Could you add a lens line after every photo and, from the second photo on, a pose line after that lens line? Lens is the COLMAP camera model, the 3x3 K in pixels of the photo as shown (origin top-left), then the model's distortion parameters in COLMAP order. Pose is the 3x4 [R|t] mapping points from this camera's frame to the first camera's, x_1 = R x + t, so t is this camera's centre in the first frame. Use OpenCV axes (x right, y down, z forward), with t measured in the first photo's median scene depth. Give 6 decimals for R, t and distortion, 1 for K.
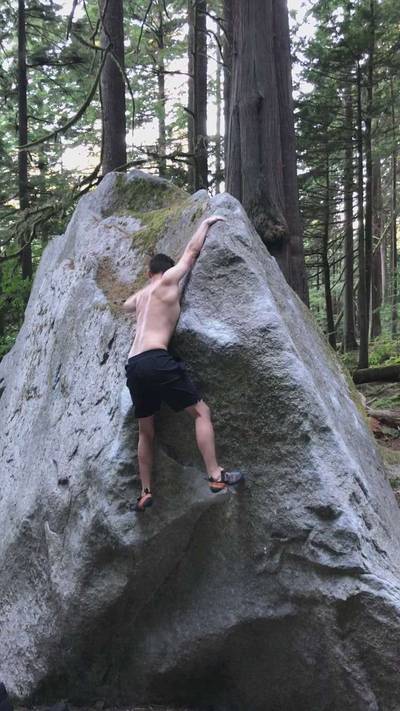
lens RADIAL K [[668.8, 0, 205.5], [0, 668.8, 357.1], [0, 0, 1]] dist [0.022772, 0.000000]
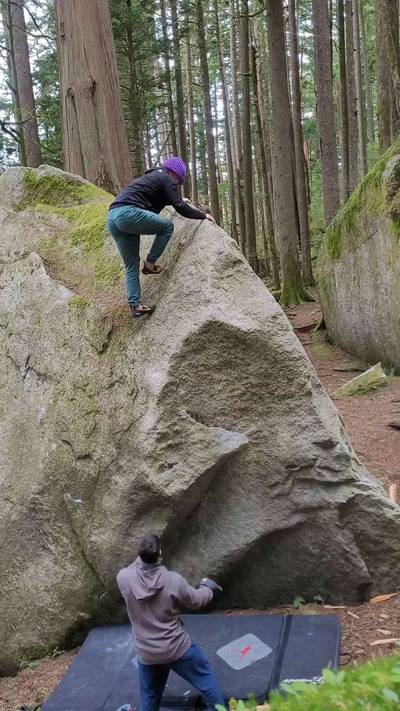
lens RADIAL K [[613.9, 0, 208.2], [0, 613.9, 371.8], [0, 0, 1]] dist [0.111665, -0.109166]
pose [[0.922025, -0.116642, 0.369140, -0.463270], [0.080521, 0.990458, 0.111845, -0.074689], [-0.378663, -0.073401, 0.922619, -0.073675]]
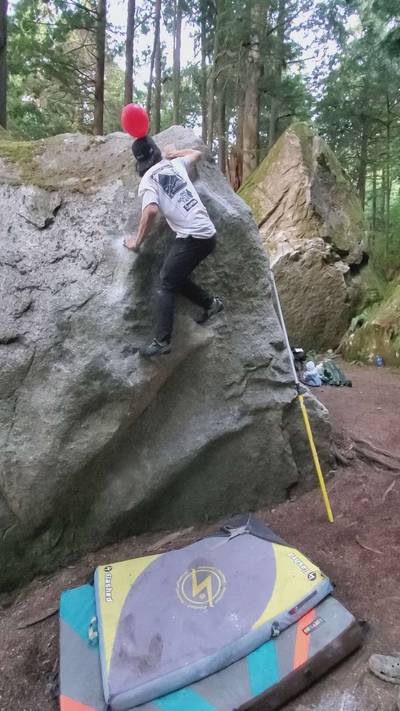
lens RADIAL K [[348.0, 0, 195.6], [0, 348.0, 354.3], [0, 0, 1]] dist [0.005347, 0.002560]
pose [[0.633573, 0.037398, 0.772778, -0.489297], [-0.012146, 0.999189, -0.038397, 0.258273], [-0.773588, 0.014941, 0.633513, 0.601311]]
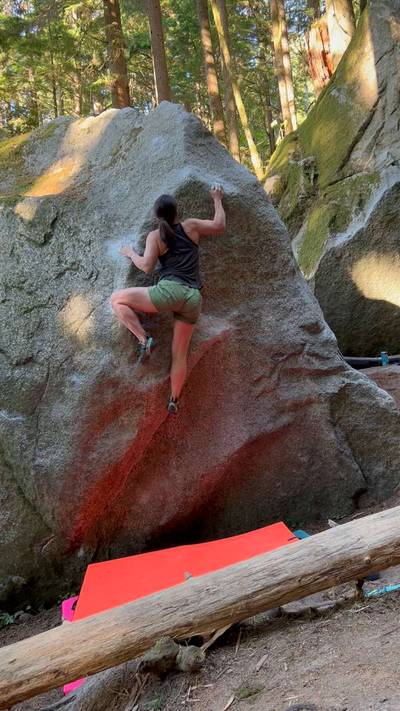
lens RADIAL K [[613.9, 0, 208.9], [0, 613.9, 352.9], [0, 0, 1]] dist [0.111665, -0.109166]
pose [[0.781983, -0.042700, 0.621836, -0.646520], [0.108908, 0.991664, -0.068862, 0.308696], [-0.613712, 0.121572, 0.780114, 0.198693]]
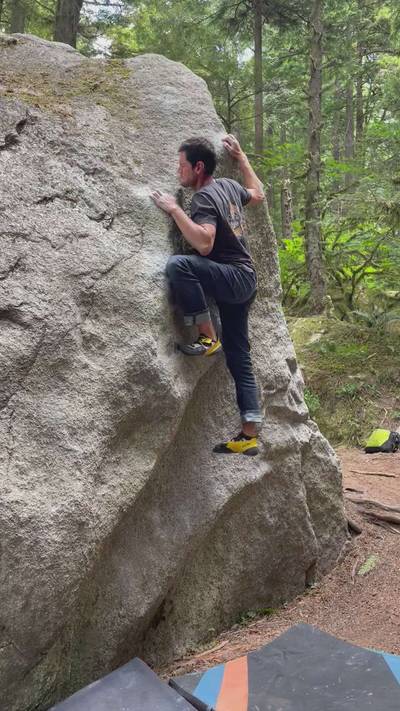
lens RADIAL K [[613.9, 0, 205.2], [0, 613.9, 353.0], [0, 0, 1]] dist [0.111665, -0.109166]
pose [[0.170549, 0.198687, 0.965110, -0.761808], [0.049215, 0.976519, -0.209733, 0.383254], [-0.984119, 0.083267, 0.156766, 0.900210]]
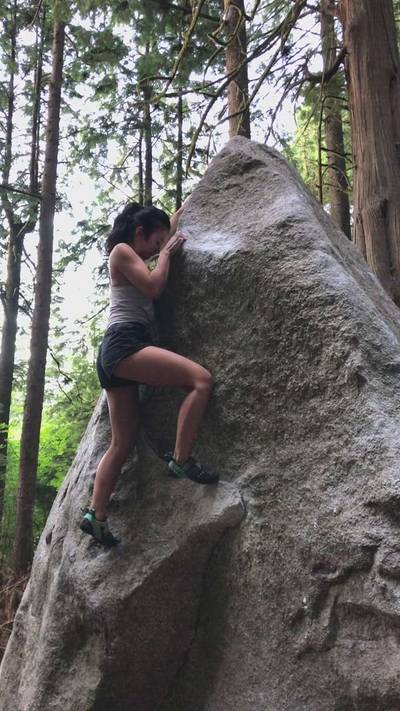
lens RADIAL K [[668.8, 0, 200.9], [0, 668.8, 359.3], [0, 0, 1]] dist [0.022772, 0.000000]
pose [[0.963658, -0.072288, -0.257173, 0.156931], [-0.008472, 0.953938, -0.299884, 0.255056], [0.267005, 0.291164, 0.918657, 0.406655]]
